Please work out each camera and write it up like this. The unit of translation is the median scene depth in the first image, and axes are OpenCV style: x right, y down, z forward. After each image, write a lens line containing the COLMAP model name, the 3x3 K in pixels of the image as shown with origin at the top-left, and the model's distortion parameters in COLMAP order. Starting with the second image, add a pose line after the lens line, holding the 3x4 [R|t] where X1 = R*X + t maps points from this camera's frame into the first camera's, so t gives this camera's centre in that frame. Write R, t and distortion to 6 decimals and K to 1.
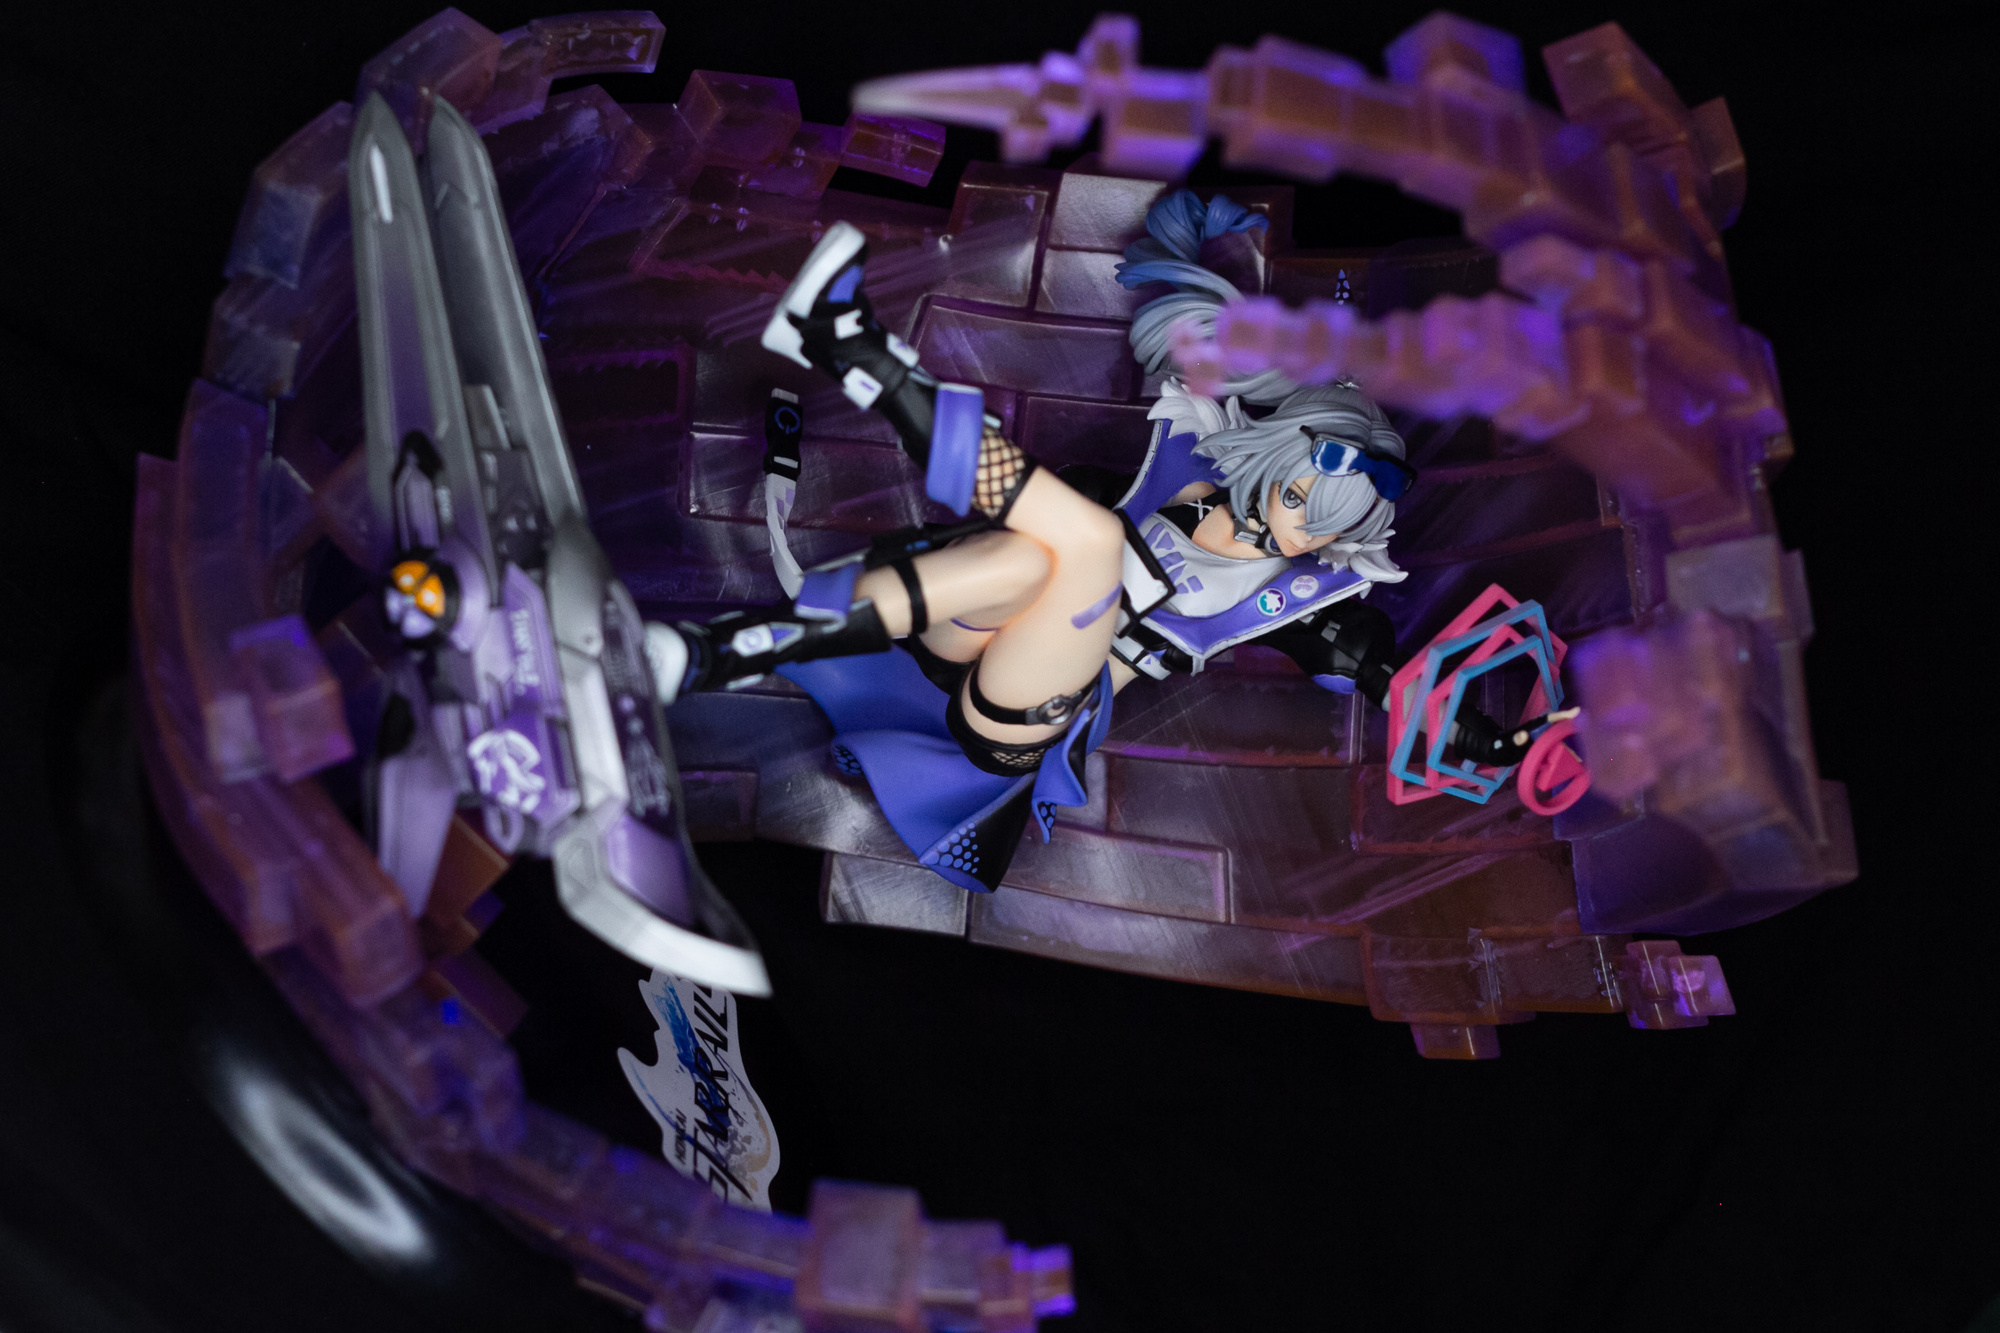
lens RADIAL K [[5152.5, 0, 1000.0], [0, 5152.5, 666.5], [0, 0, 1]] dist [-0.129309, -0.339244]
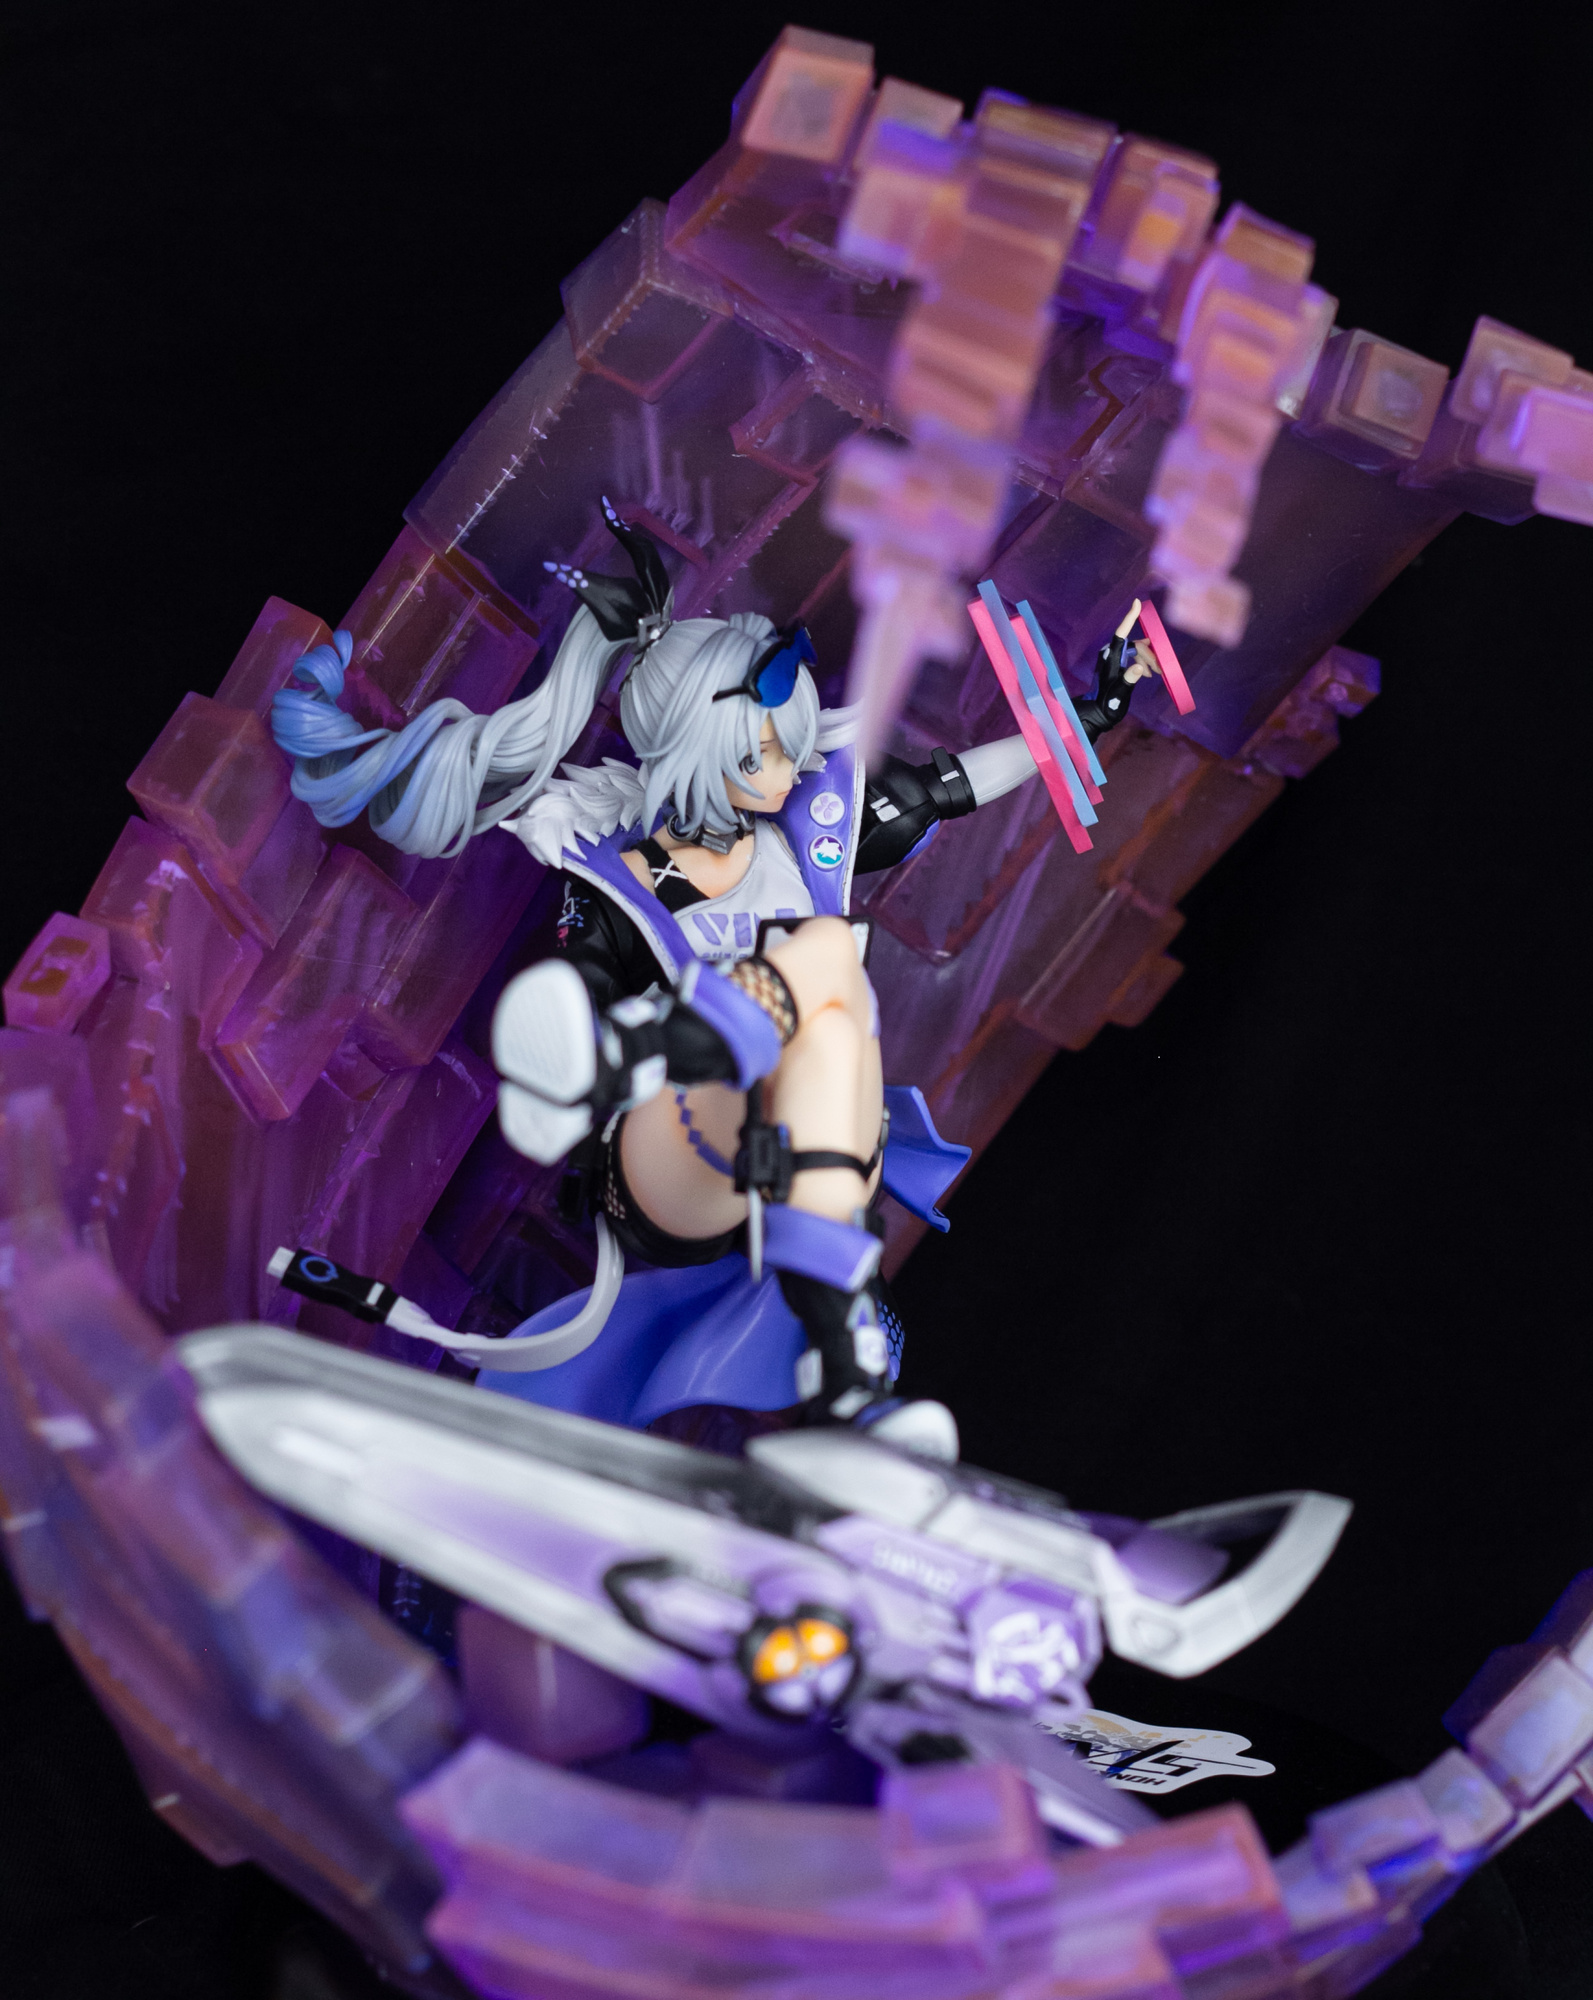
lens RADIAL K [[5753.5, 0, 798.3], [0, 5753.5, 783.1], [0, 0, 1]] dist [-0.119611, -0.776078]
pose [[0.349112, -0.816889, 0.459143, -0.369767], [0.746330, 0.538678, 0.390918, -0.388897], [-0.566667, 0.206198, 0.797729, 0.265926]]
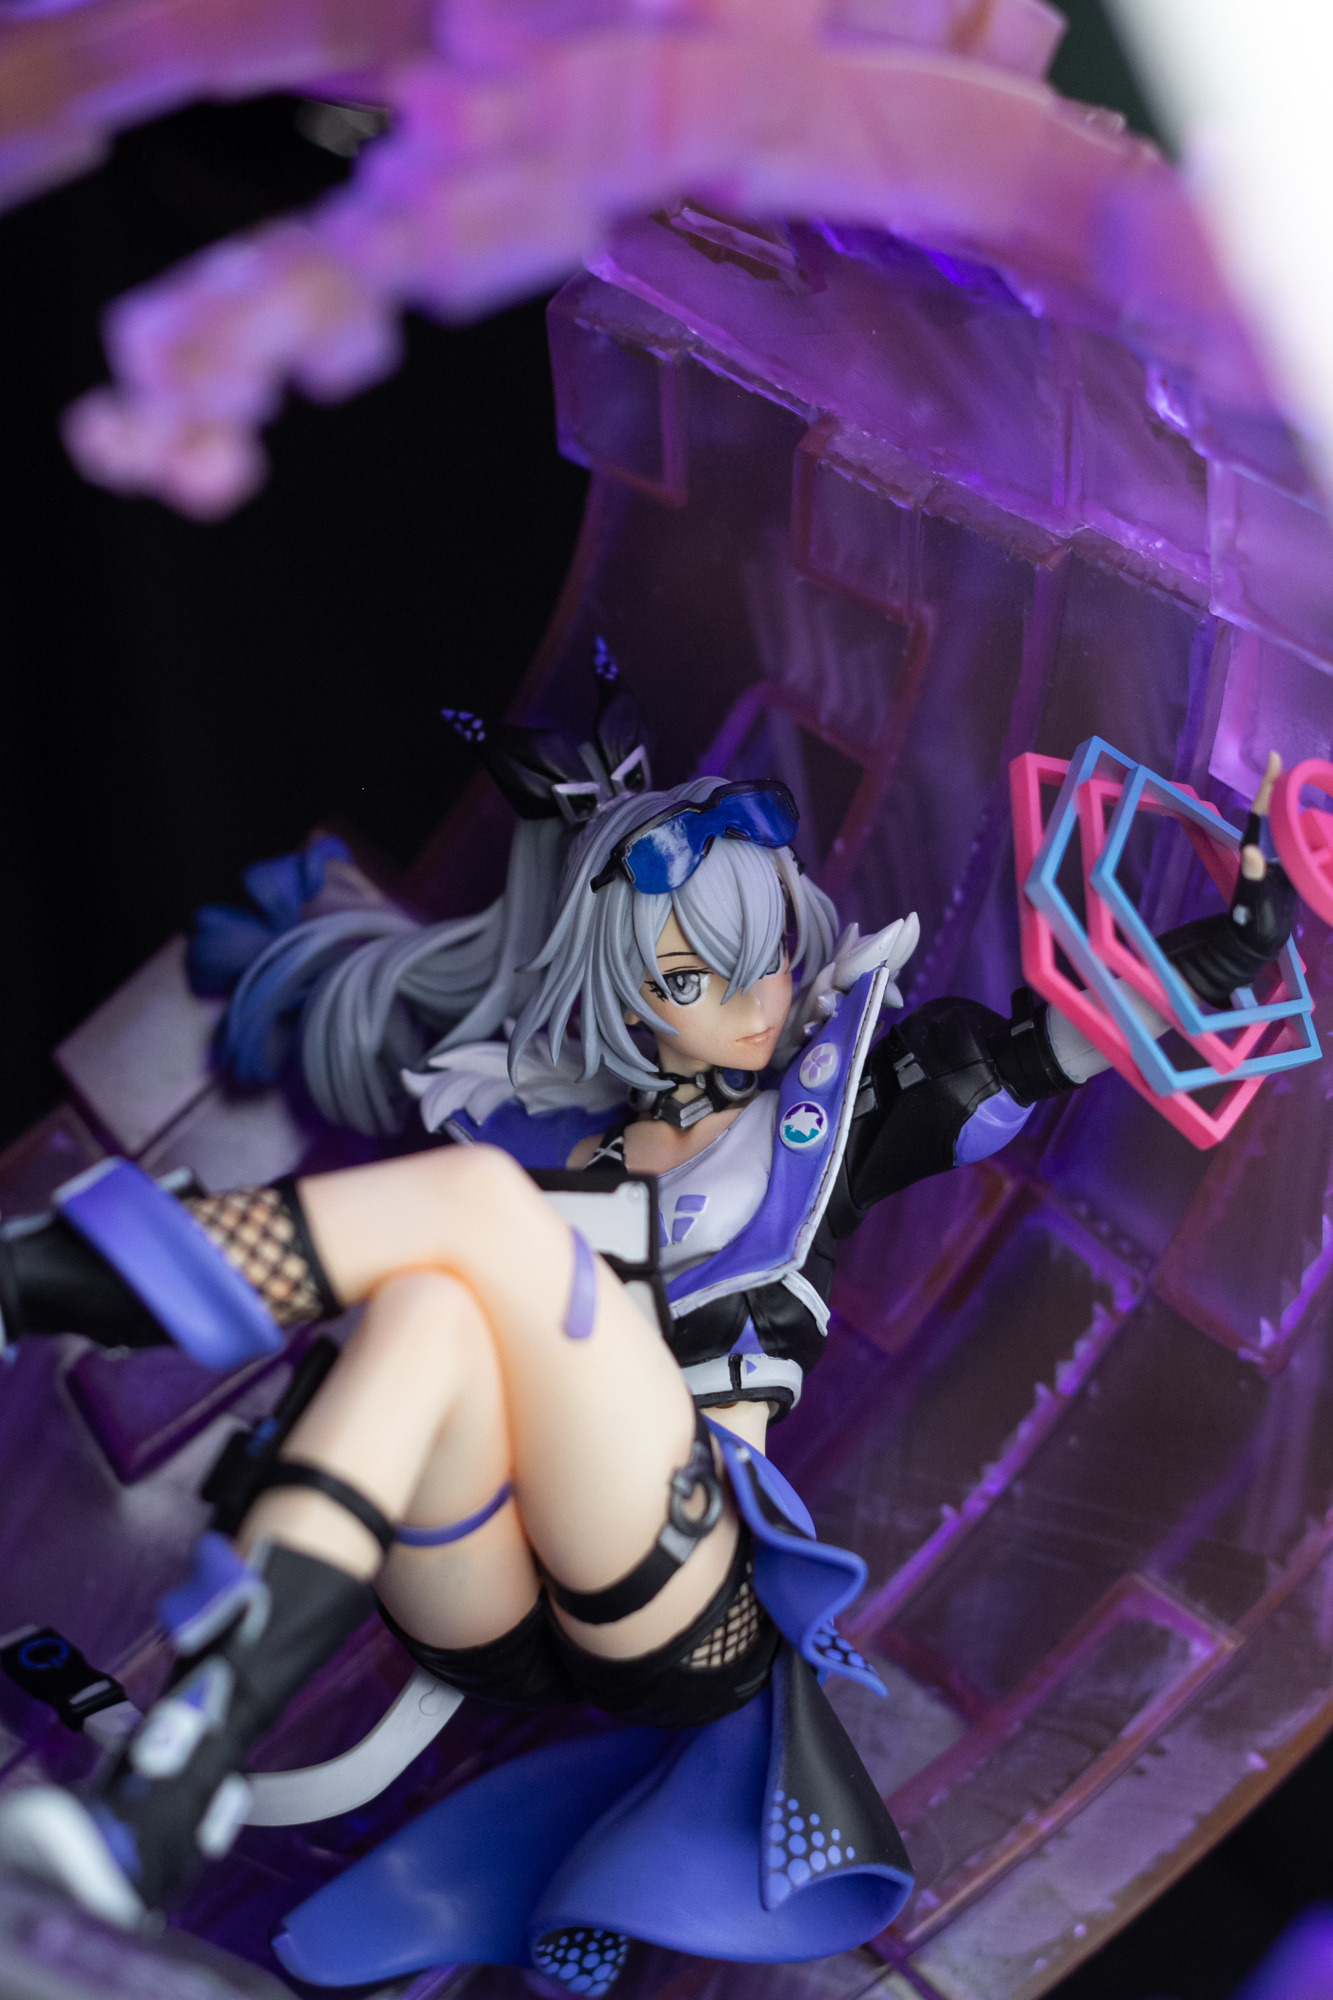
lens RADIAL K [[5152.5, 0, 666.5], [0, 5152.5, 1000.0], [0, 0, 1]] dist [-0.129309, -0.339244]
pose [[0.637006, -0.741751, 0.209830, -0.065598], [0.764648, 0.573529, -0.293901, 0.135352], [0.097658, 0.347662, 0.932520, 0.475799]]
